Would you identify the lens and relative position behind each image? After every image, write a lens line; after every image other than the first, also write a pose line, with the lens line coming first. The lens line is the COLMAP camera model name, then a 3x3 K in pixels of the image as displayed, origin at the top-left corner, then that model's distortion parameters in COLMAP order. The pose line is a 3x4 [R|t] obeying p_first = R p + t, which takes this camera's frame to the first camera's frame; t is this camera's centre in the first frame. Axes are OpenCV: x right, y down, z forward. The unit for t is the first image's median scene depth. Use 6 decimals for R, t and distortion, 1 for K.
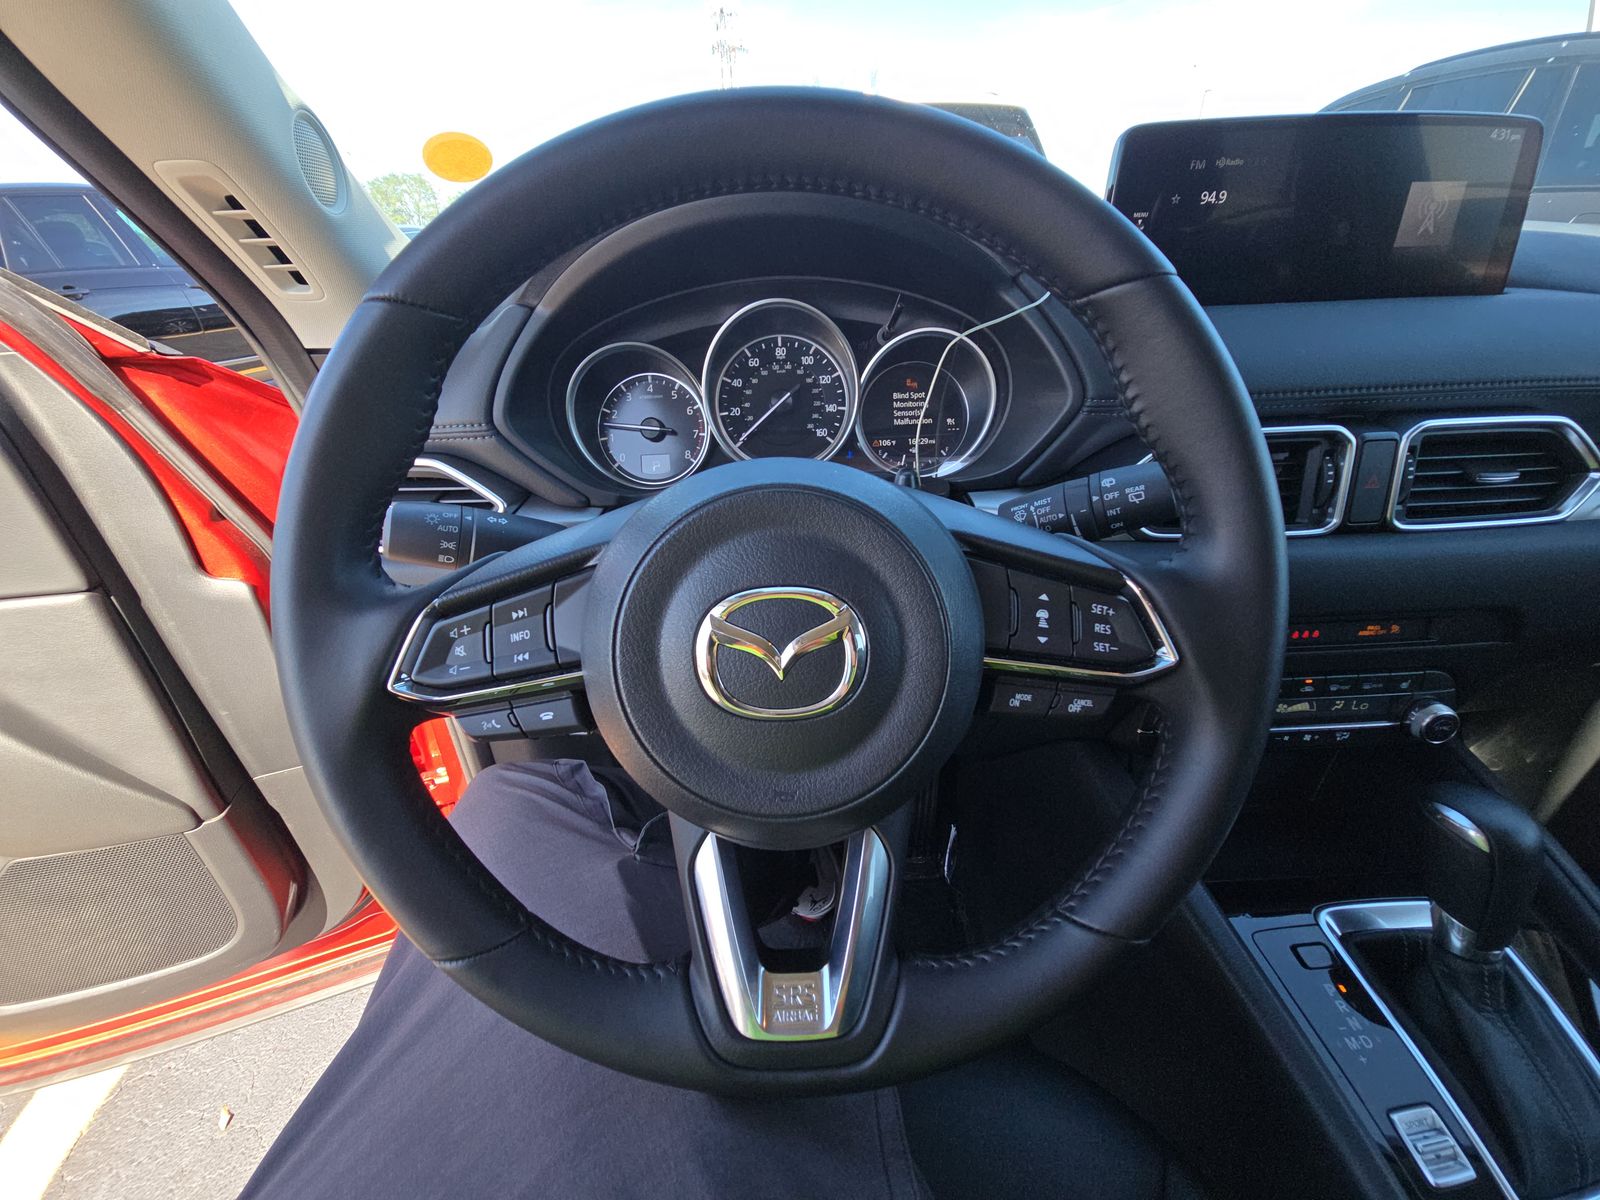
lens RADIAL K [[651.9, 0, 798.9], [0, 651.9, 592.9], [0, 0, 1]] dist [0.018481, -0.013141]
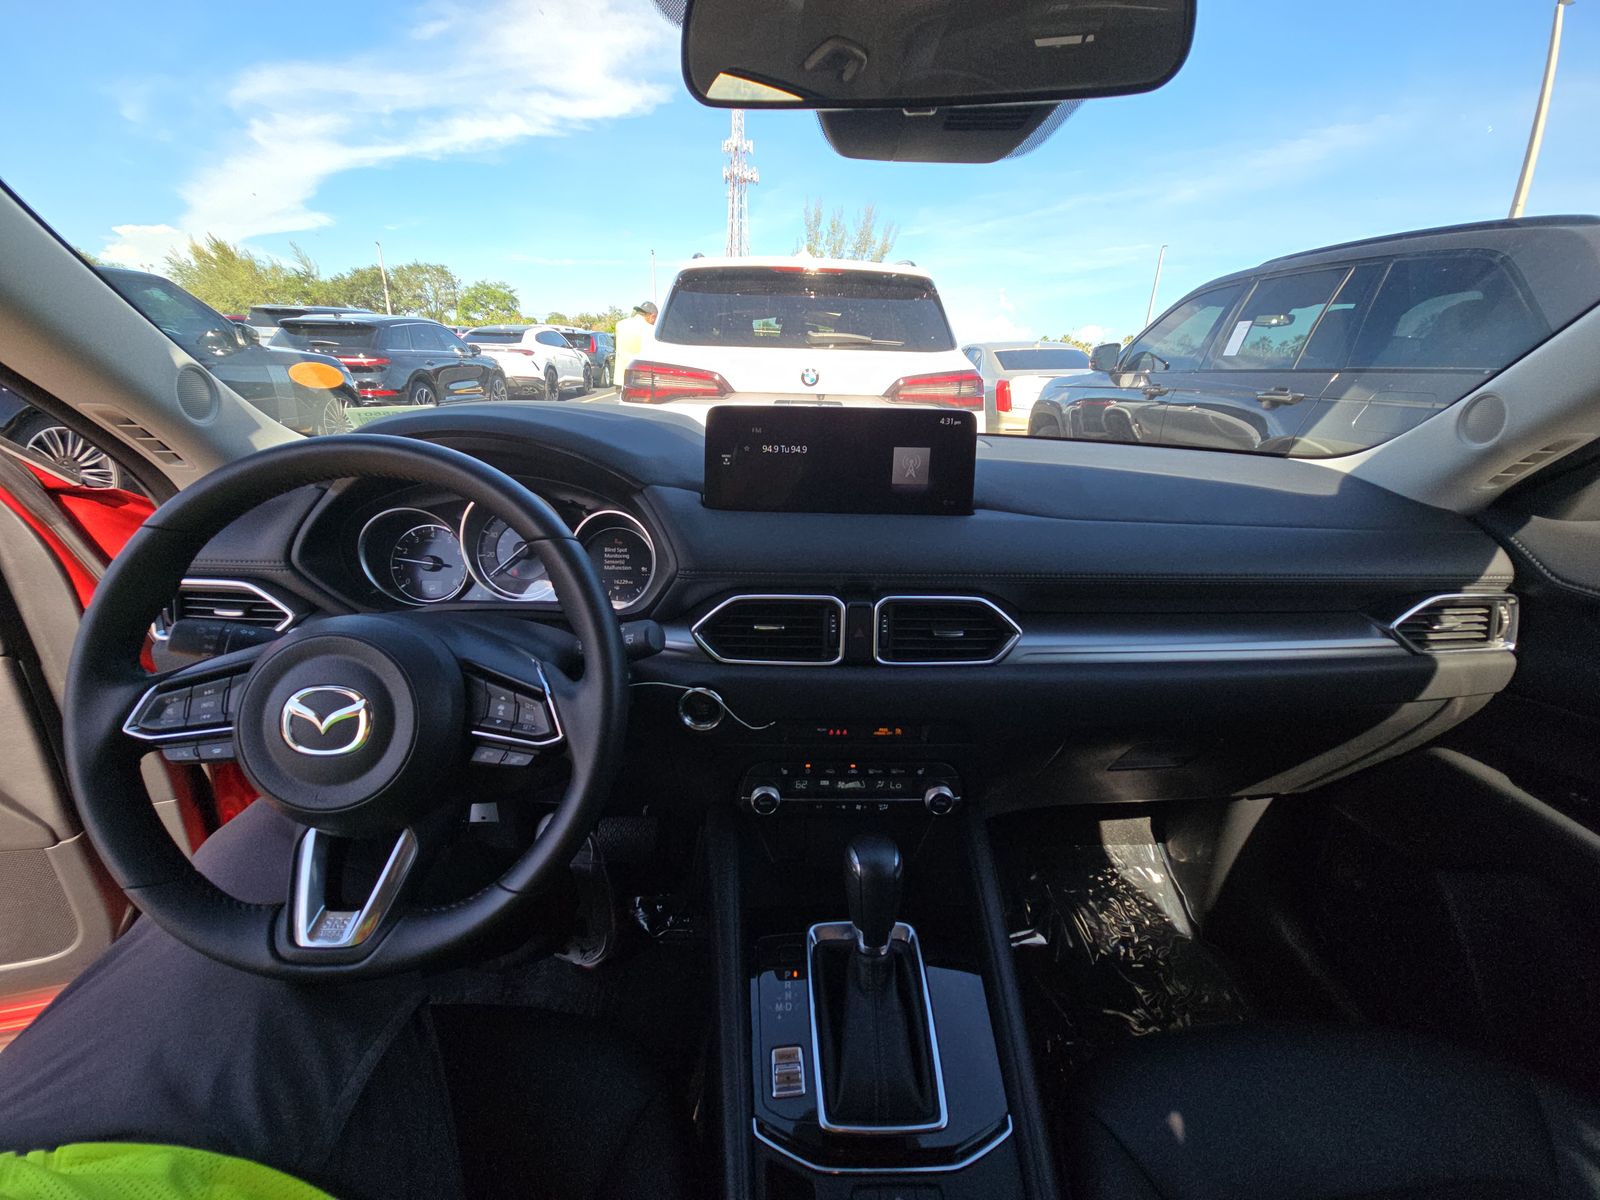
lens RADIAL K [[651.9, 0, 798.9], [0, 651.9, 592.9], [0, 0, 1]] dist [0.018481, -0.013141]
pose [[0.998172, 0.056082, 0.022522, 0.798007], [-0.052622, 0.989788, -0.132479, -0.059582], [-0.029722, 0.131051, 0.990930, -0.612263]]
